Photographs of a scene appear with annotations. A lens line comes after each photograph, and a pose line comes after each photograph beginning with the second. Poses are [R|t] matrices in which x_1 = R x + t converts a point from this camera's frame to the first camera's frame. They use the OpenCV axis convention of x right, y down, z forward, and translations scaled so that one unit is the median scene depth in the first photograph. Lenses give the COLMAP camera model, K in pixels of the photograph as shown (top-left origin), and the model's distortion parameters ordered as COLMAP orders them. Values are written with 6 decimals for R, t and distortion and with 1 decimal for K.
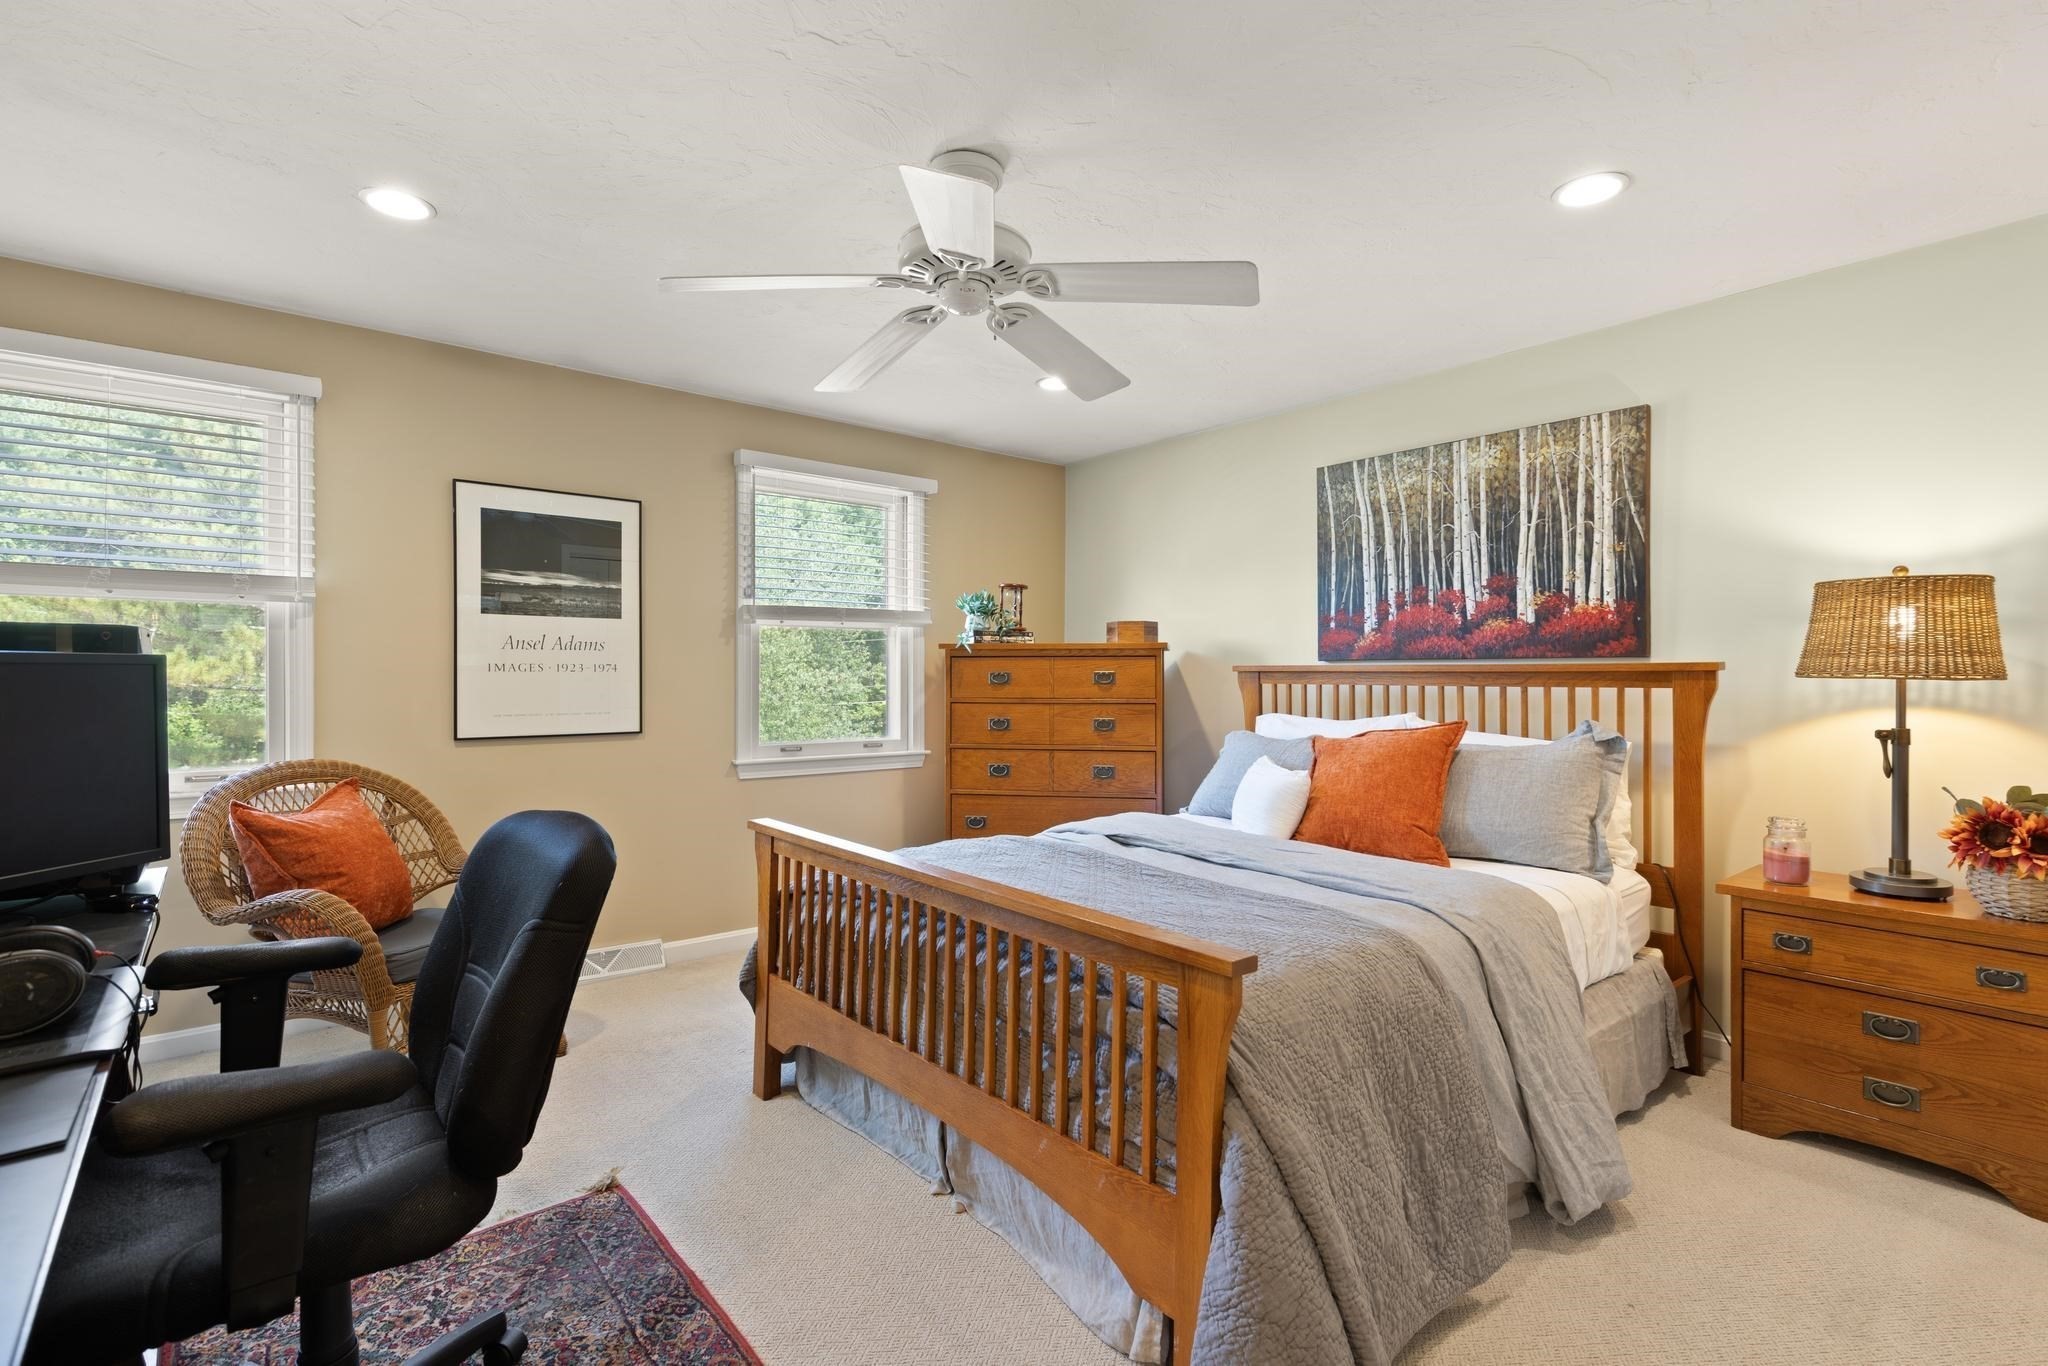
lens RADIAL K [[944.9, 0, 1047.9], [0, 944.9, 651.1], [0, 0, 1]] dist [0.003692, 0.000344]
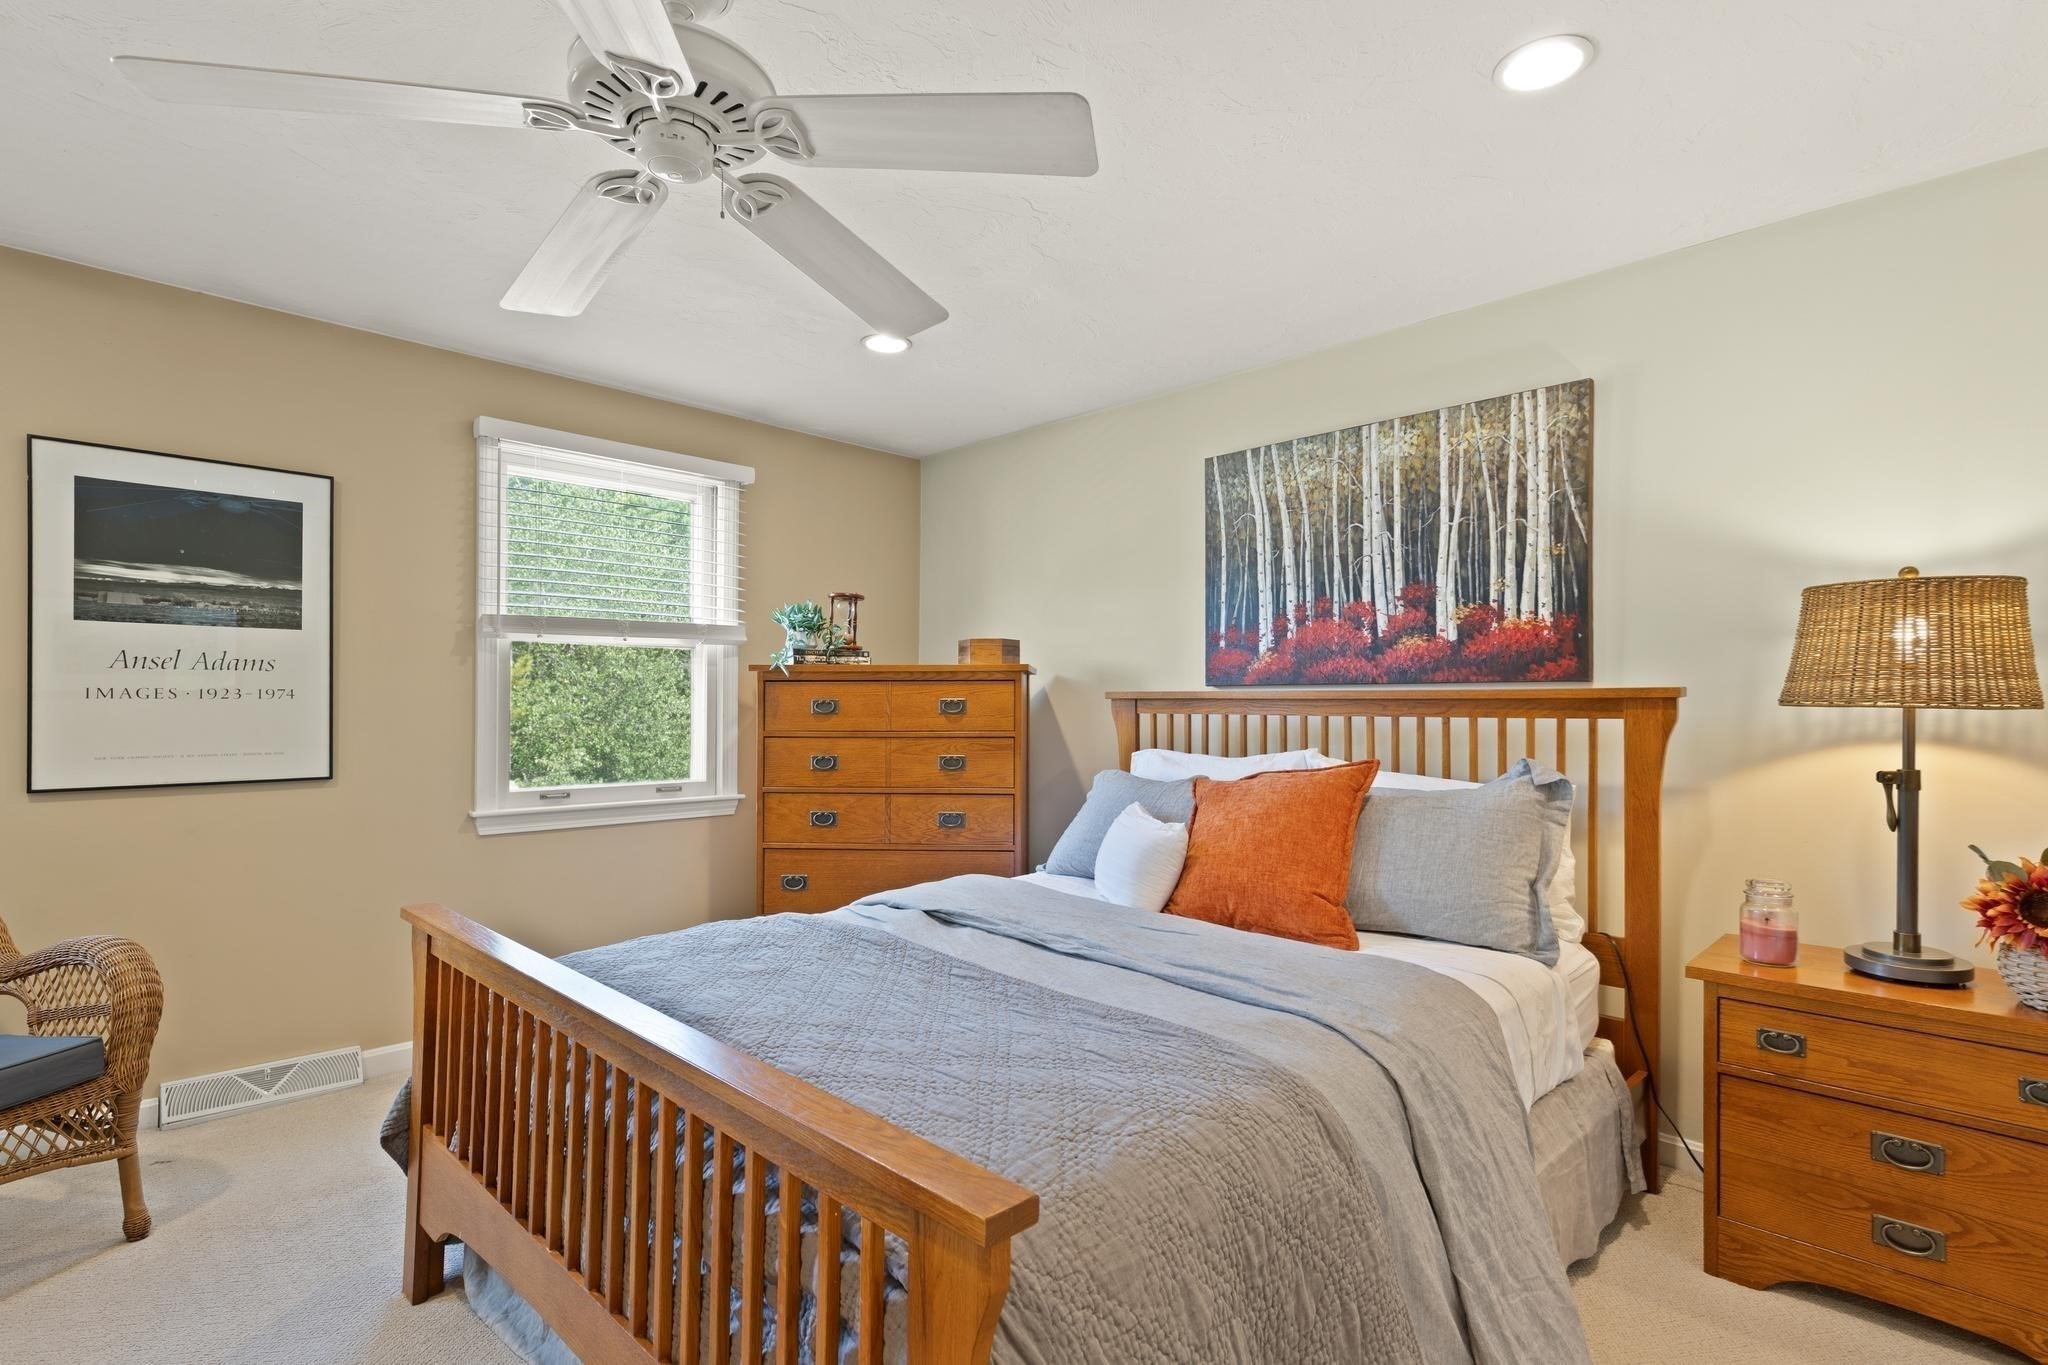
lens RADIAL K [[944.9, 0, 1022.0], [0, 944.9, 684.5], [0, 0, 1]] dist [0.003692, 0.000344]
pose [[0.997905, 0.001065, 0.064693, 0.089943], [-0.001424, 0.999984, 0.005512, 0.005831], [-0.064686, -0.005592, 0.997890, 0.223309]]
